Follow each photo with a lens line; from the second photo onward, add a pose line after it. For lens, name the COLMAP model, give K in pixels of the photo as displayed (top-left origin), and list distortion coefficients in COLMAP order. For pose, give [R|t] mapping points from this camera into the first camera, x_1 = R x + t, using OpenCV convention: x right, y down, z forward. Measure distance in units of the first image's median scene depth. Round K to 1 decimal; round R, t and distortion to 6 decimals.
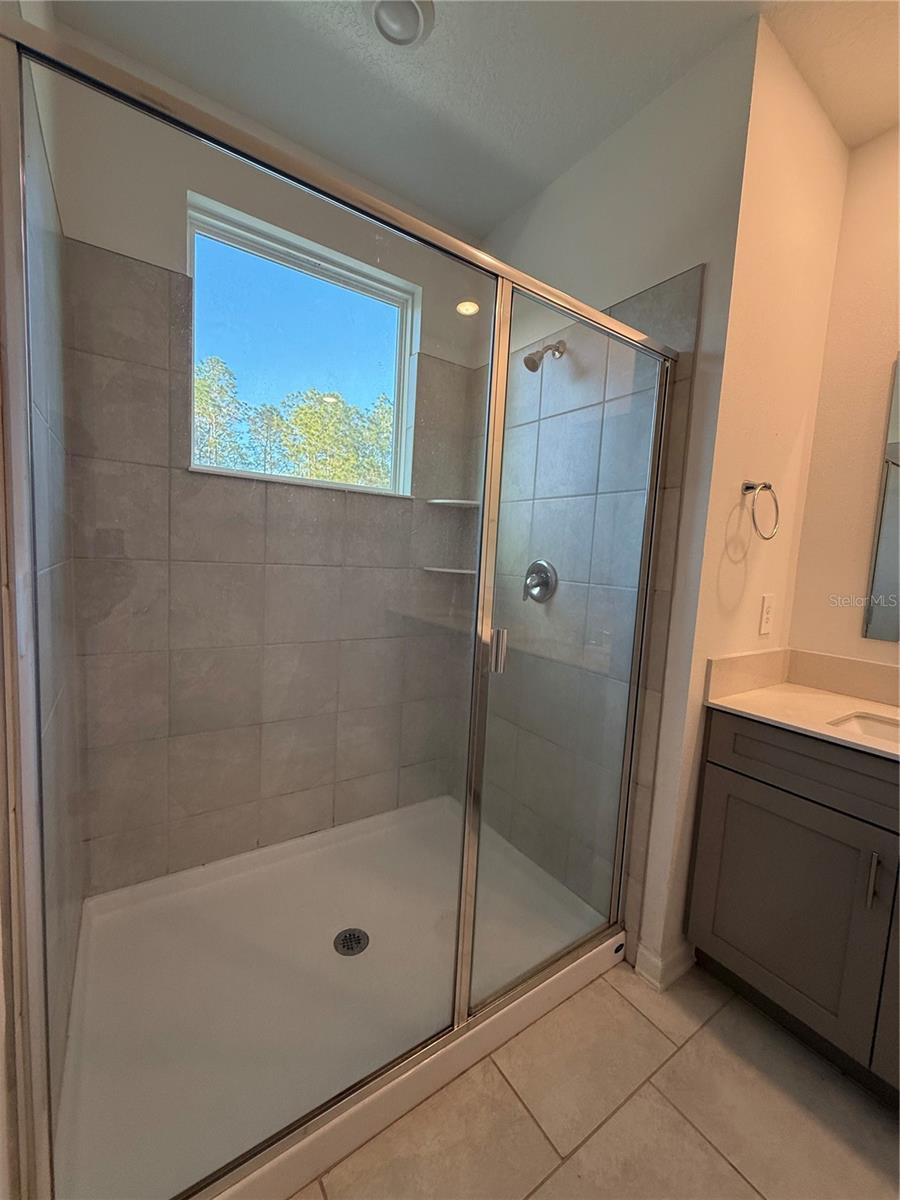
lens RADIAL K [[478.2, 0, 445.1], [0, 478.2, 601.1], [0, 0, 1]] dist [0.000234, 0.000105]
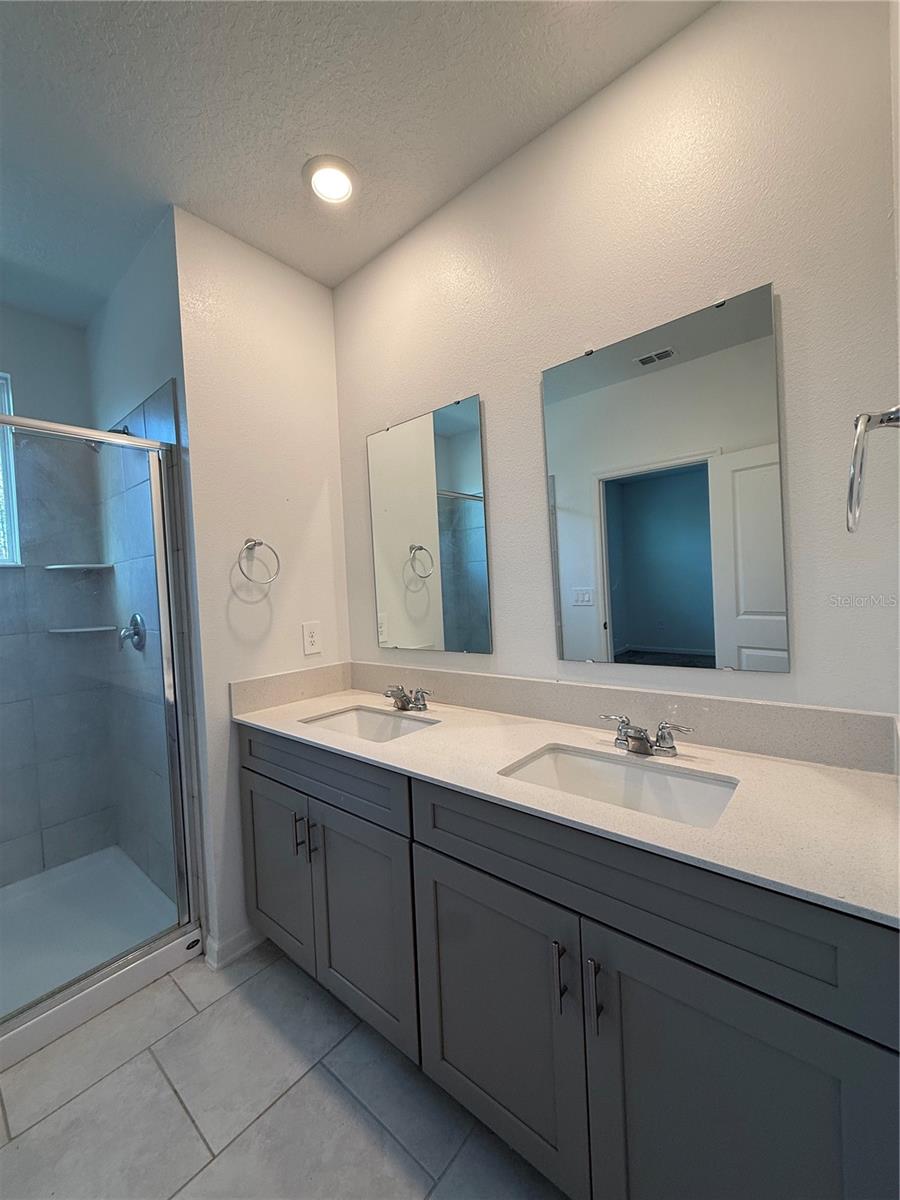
lens RADIAL K [[478.2, 0, 448.1], [0, 478.2, 600.9], [0, 0, 1]] dist [0.000234, 0.000105]
pose [[0.959206, -0.110169, 0.260358, 0.755016], [0.126821, 0.990764, -0.047994, 0.038891], [-0.252666, 0.079055, 0.964319, -0.337992]]
